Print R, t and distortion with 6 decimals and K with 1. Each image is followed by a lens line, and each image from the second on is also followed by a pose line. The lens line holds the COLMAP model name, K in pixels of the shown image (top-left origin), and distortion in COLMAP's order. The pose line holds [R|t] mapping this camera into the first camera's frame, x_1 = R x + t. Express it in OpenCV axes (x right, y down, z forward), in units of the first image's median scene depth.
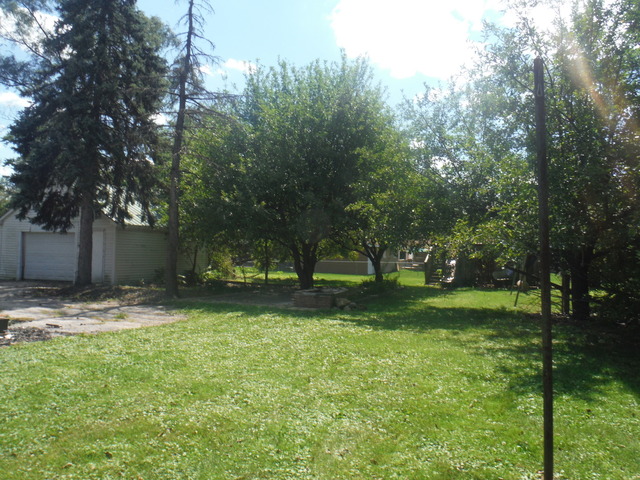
lens RADIAL K [[522.1, 0, 320.0], [0, 522.1, 240.0], [0, 0, 1]] dist [-0.080489, -0.001742]
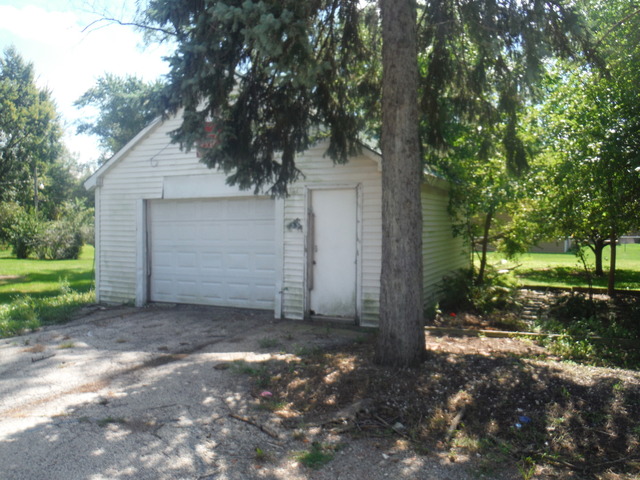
lens RADIAL K [[522.1, 0, 320.0], [0, 522.1, 240.0], [0, 0, 1]] dist [-0.080489, -0.001742]
pose [[0.992992, -0.015977, -0.117101, -0.428601], [0.022234, 0.998383, 0.052317, -0.000536], [0.116075, -0.054554, 0.991741, 0.632943]]
